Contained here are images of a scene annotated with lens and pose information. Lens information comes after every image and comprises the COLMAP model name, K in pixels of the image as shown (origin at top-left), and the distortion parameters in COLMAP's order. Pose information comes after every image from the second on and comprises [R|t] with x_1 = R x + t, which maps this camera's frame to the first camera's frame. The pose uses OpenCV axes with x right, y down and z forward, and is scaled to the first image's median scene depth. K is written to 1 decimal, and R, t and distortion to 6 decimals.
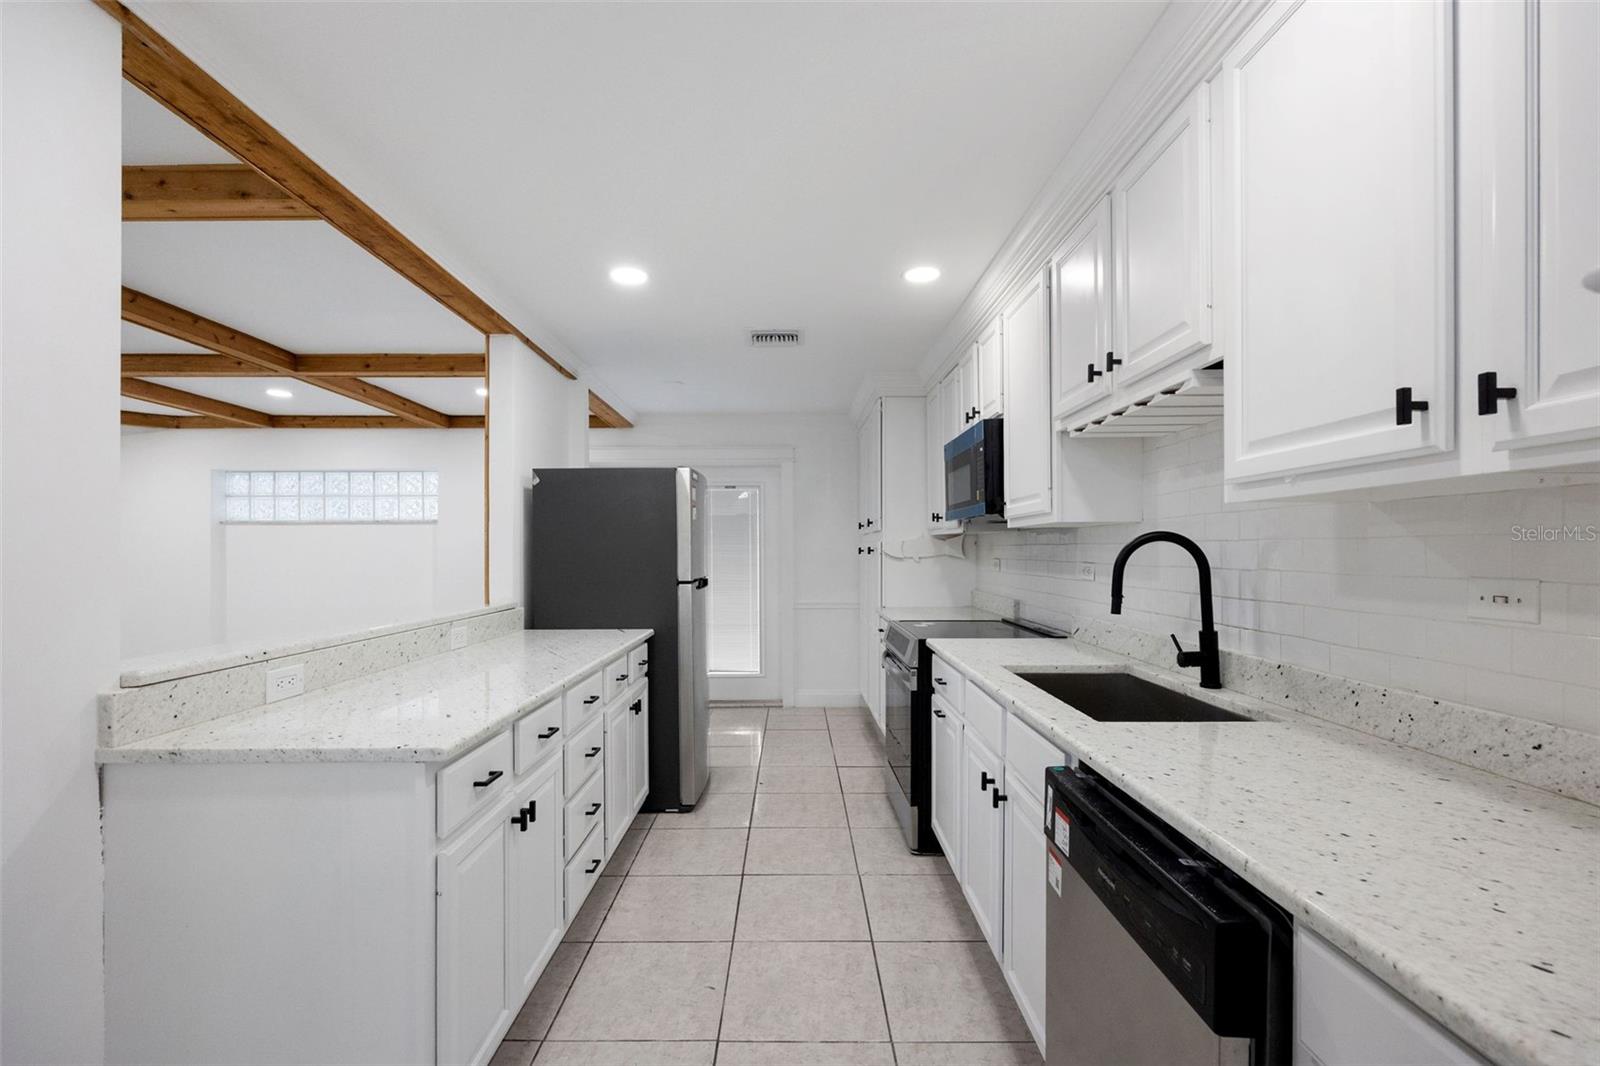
lens RADIAL K [[696.0, 0, 797.9], [0, 696.0, 548.2], [0, 0, 1]] dist [-0.005411, 0.000581]
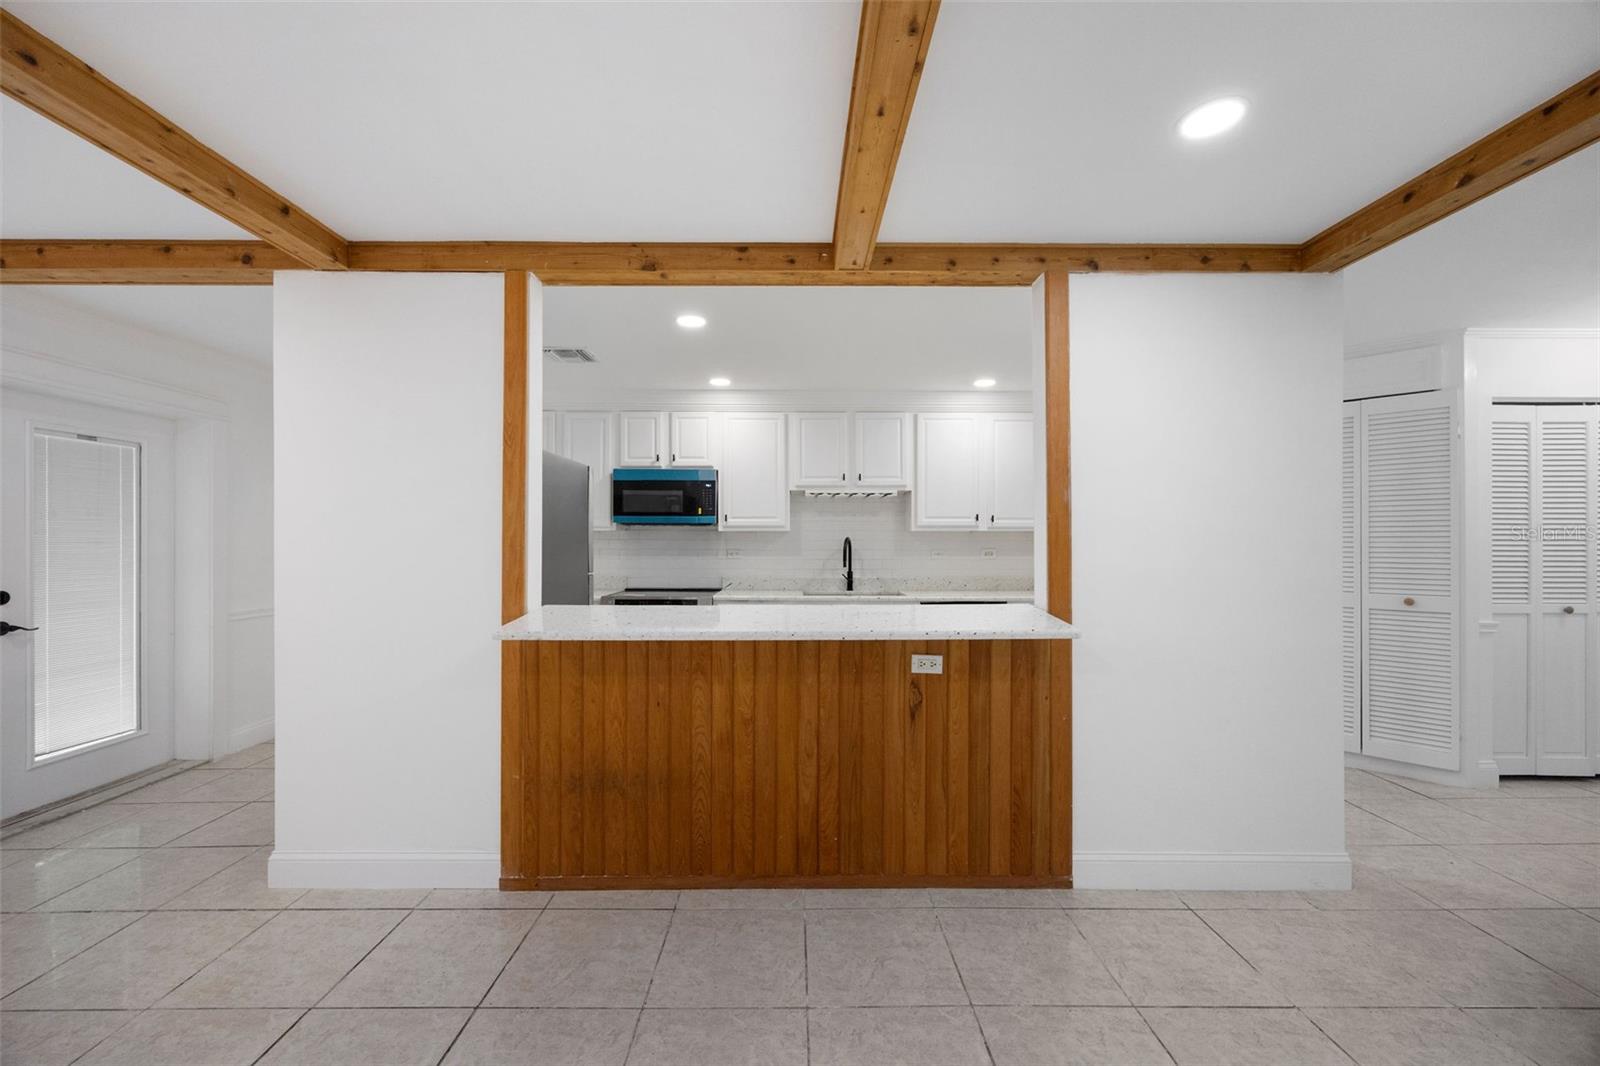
lens RADIAL K [[613.6, 0, 799.7], [0, 613.6, 540.6], [0, 0, 1]] dist [-0.002247, -0.000378]
pose [[-0.005600, 0.004858, 0.999973, -1.699149], [-0.004795, 0.999977, -0.004885, 0.003431], [-0.999973, -0.004822, -0.005577, 1.043977]]
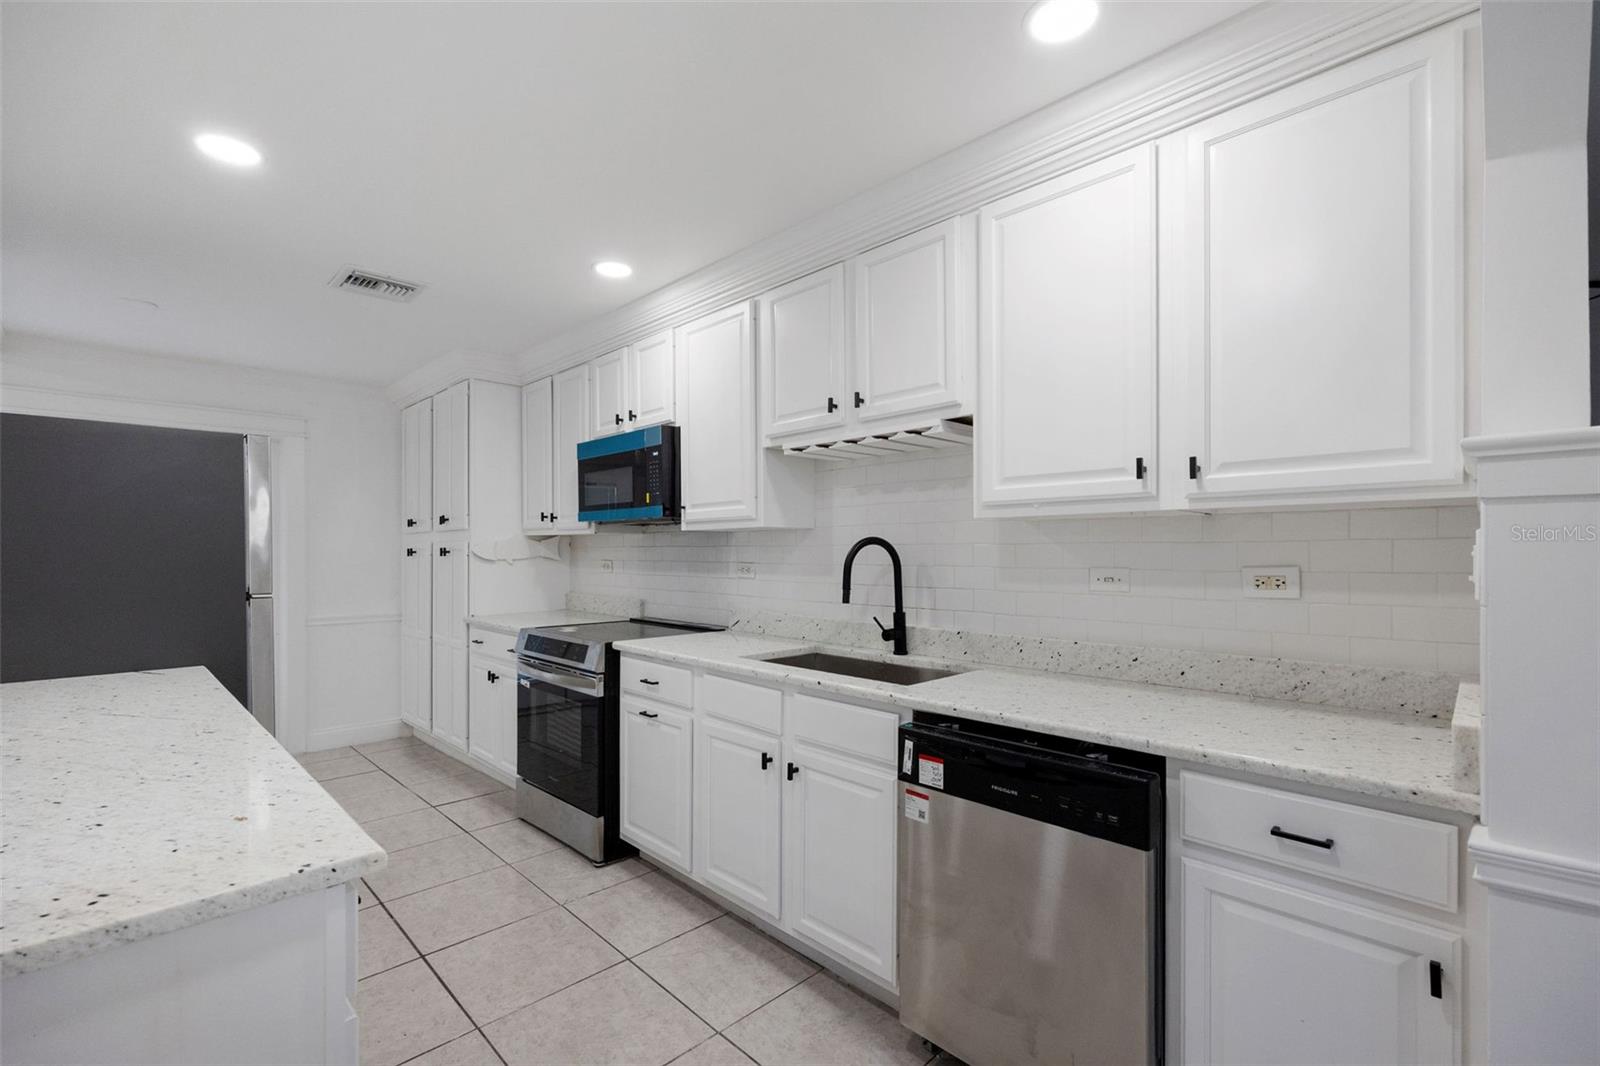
lens RADIAL K [[696.0, 0, 801.0], [0, 696.0, 548.9], [0, 0, 1]] dist [-0.005411, 0.000581]
pose [[0.712134, 0.005229, 0.702024, -0.408859], [-0.003459, 0.999986, -0.003939, 0.002920], [-0.702035, 0.000377, 0.712143, 0.153585]]
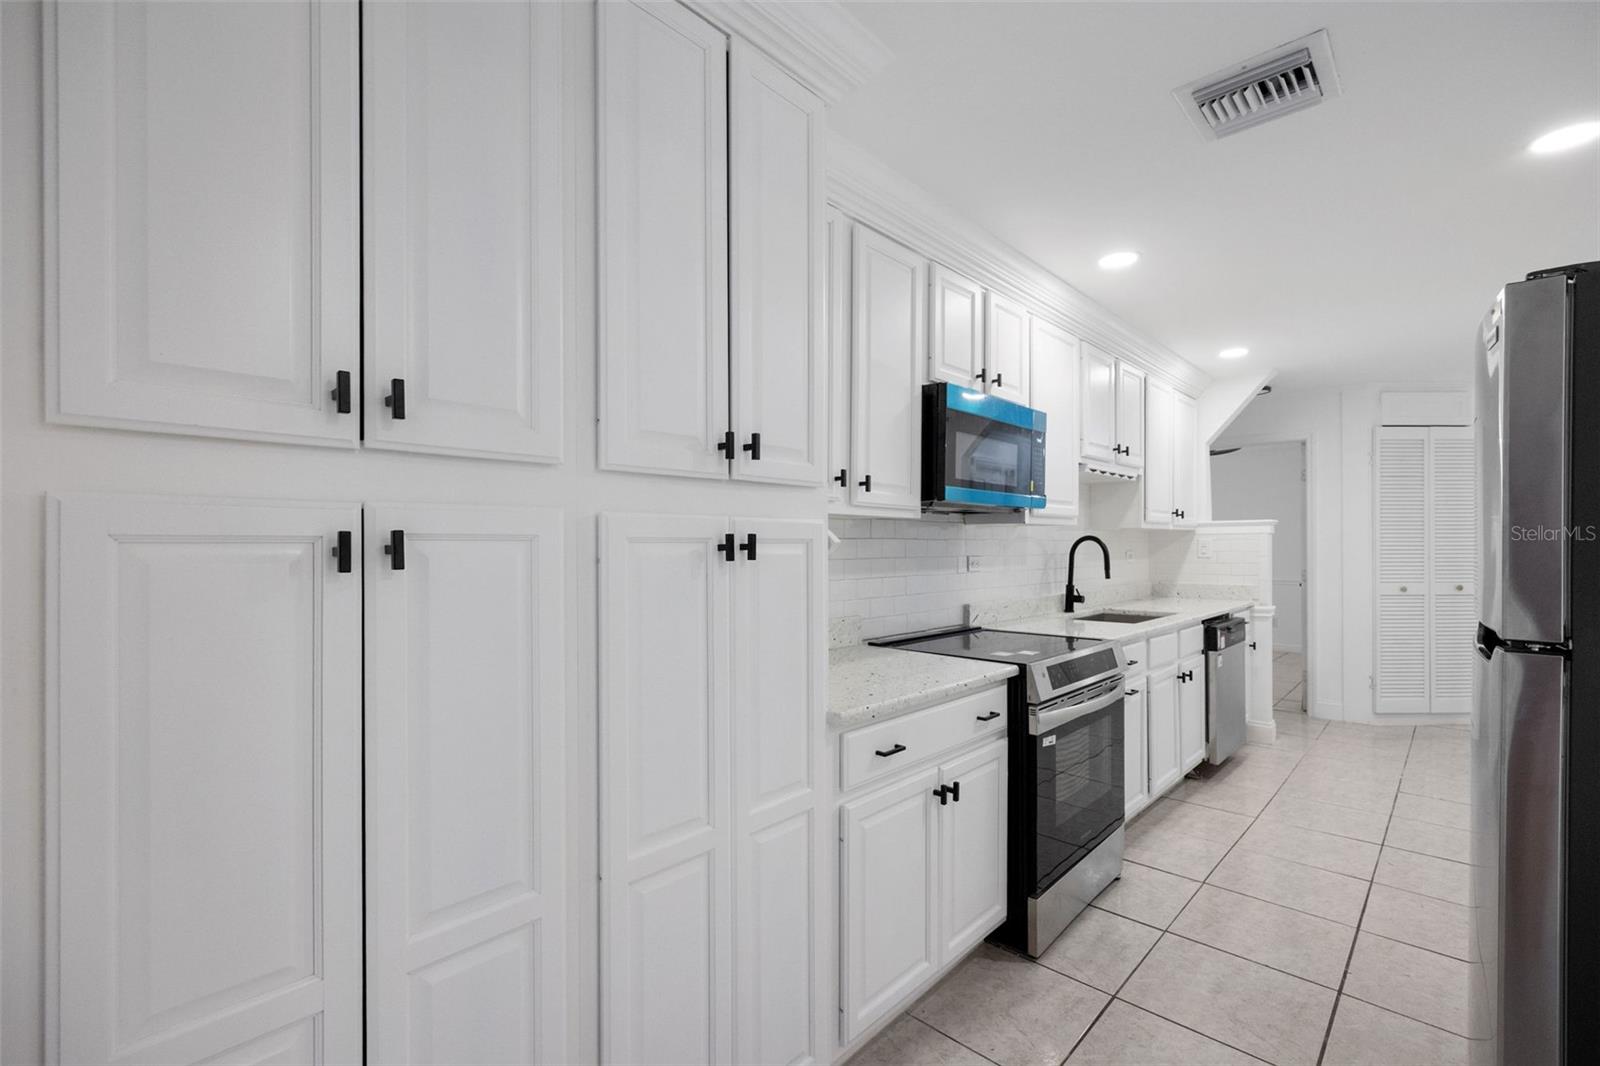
lens RADIAL K [[696.0, 0, 792.7], [0, 696.0, 544.7], [0, 0, 1]] dist [-0.005411, 0.000581]
pose [[-0.712405, 0.004130, 0.701756, -0.224285], [0.001910, 0.999990, -0.003946, 0.006705], [-0.701766, -0.001471, -0.712406, 2.574482]]
